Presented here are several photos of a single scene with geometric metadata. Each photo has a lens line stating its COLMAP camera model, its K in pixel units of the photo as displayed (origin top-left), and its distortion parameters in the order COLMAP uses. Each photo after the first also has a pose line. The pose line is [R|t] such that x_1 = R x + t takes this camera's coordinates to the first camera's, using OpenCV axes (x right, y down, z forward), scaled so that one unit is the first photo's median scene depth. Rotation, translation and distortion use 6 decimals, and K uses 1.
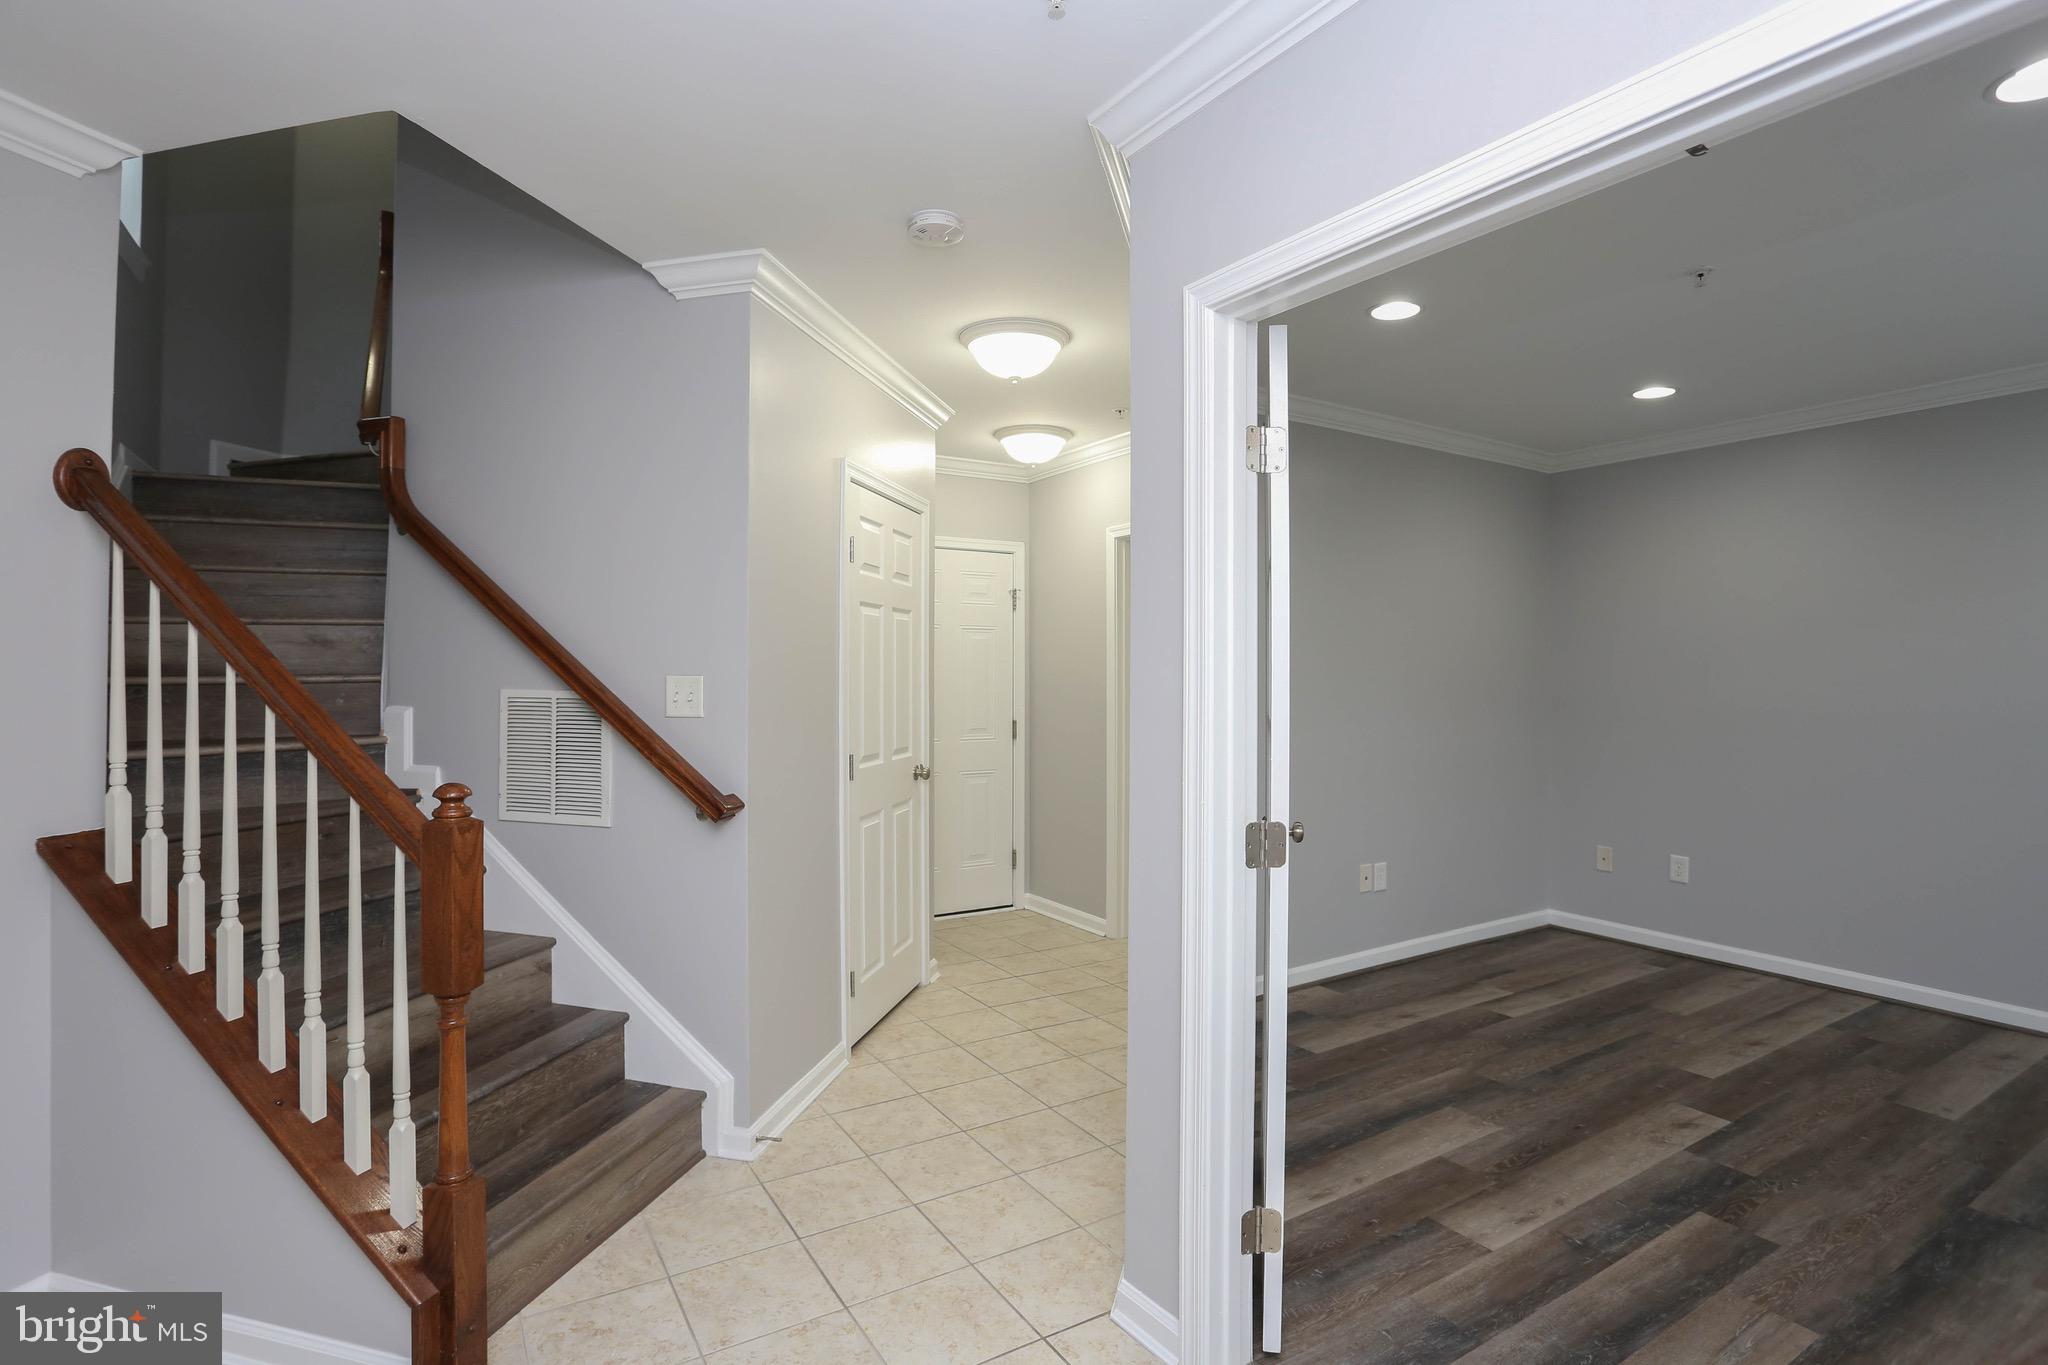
lens RADIAL K [[1033.4, 0, 1032.2], [0, 1033.4, 675.7], [0, 0, 1]] dist [0.000722, 0.008397]
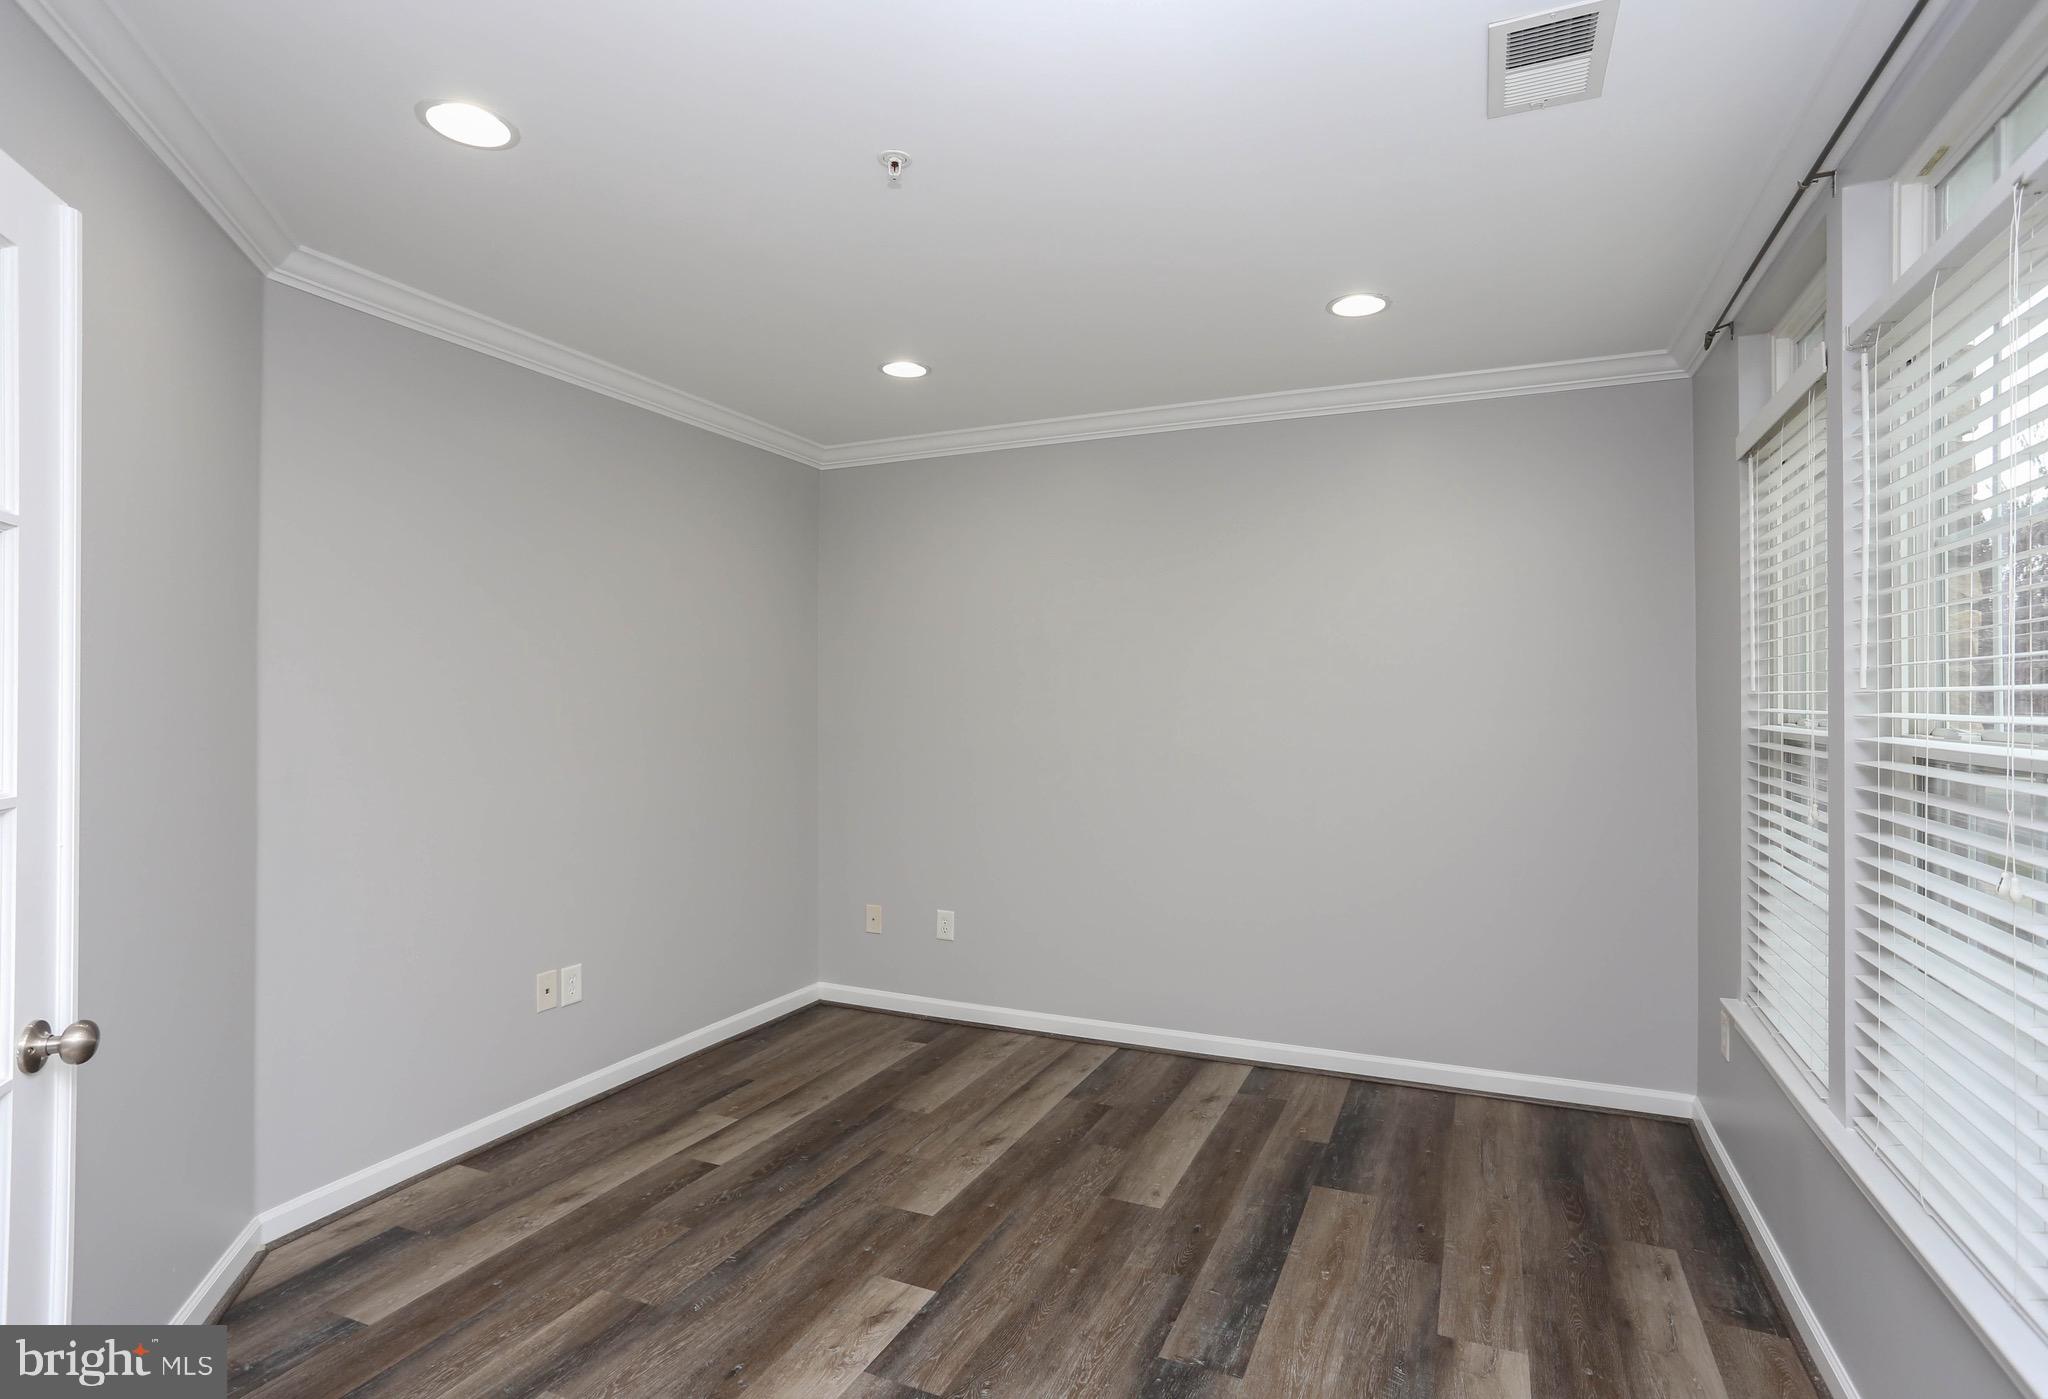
lens RADIAL K [[1100.8, 0, 1018.3], [0, 1100.8, 700.6], [0, 0, 1]] dist [-0.000914, 0.001219]
pose [[0.848247, 0.005190, 0.529575, 0.239726], [-0.005370, 0.999985, -0.001198, -0.005796], [-0.529573, -0.001828, 0.848262, 0.227457]]
